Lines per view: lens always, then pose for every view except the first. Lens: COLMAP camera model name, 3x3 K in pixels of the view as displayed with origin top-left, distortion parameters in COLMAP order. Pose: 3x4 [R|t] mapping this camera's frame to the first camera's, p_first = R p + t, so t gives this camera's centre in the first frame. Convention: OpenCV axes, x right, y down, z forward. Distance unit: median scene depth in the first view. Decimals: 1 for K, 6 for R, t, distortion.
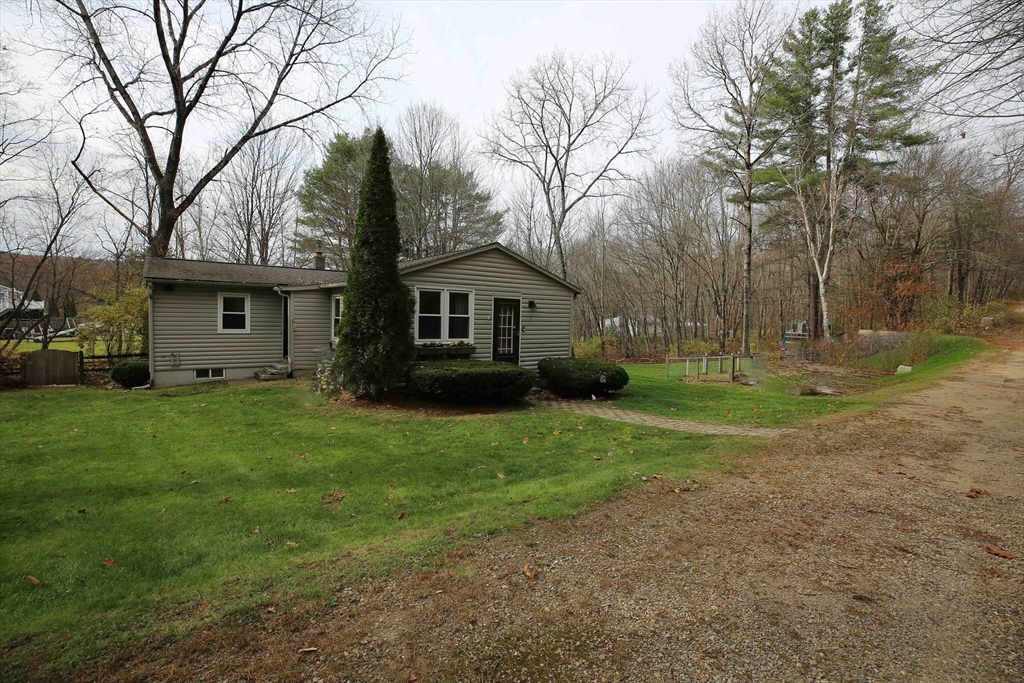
lens RADIAL K [[479.2, 0, 512.0], [0, 479.2, 341.5], [0, 0, 1]] dist [-0.019940, 0.000502]
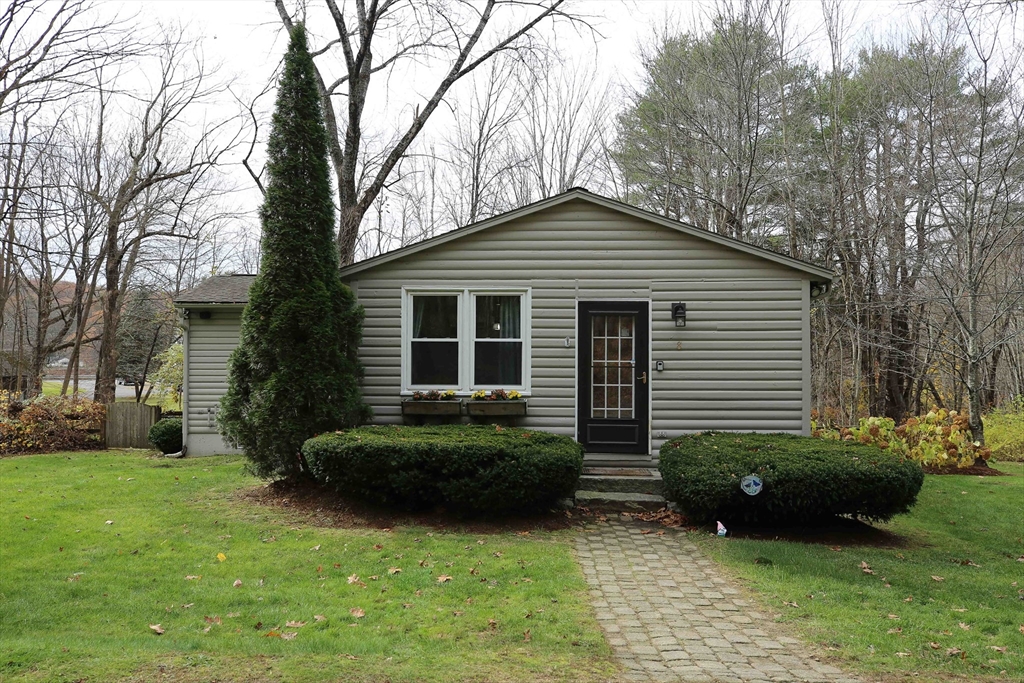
lens RADIAL K [[885.6, 0, 490.3], [0, 885.6, 340.0], [0, 0, 1]] dist [0.032698, -0.003022]
pose [[0.771032, -0.033523, -0.635913, 0.439107], [-0.019025, 0.996955, -0.075623, 0.015758], [0.636512, 0.070406, 0.768047, 0.250129]]
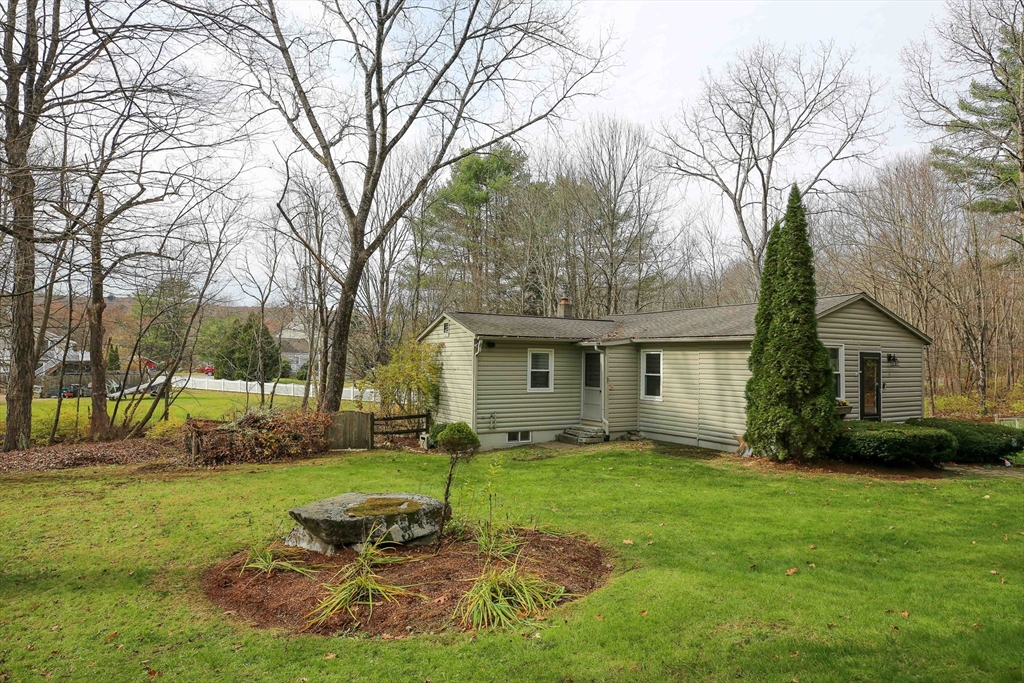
lens RADIAL K [[646.3, 0, 512.0], [0, 646.3, 341.5], [0, 0, 1]] dist [-0.003131, 0.002428]
pose [[0.994128, -0.013872, -0.107314, -0.536460], [0.004720, 0.996364, -0.085069, -0.009897], [0.108104, 0.084063, 0.990579, -0.270727]]
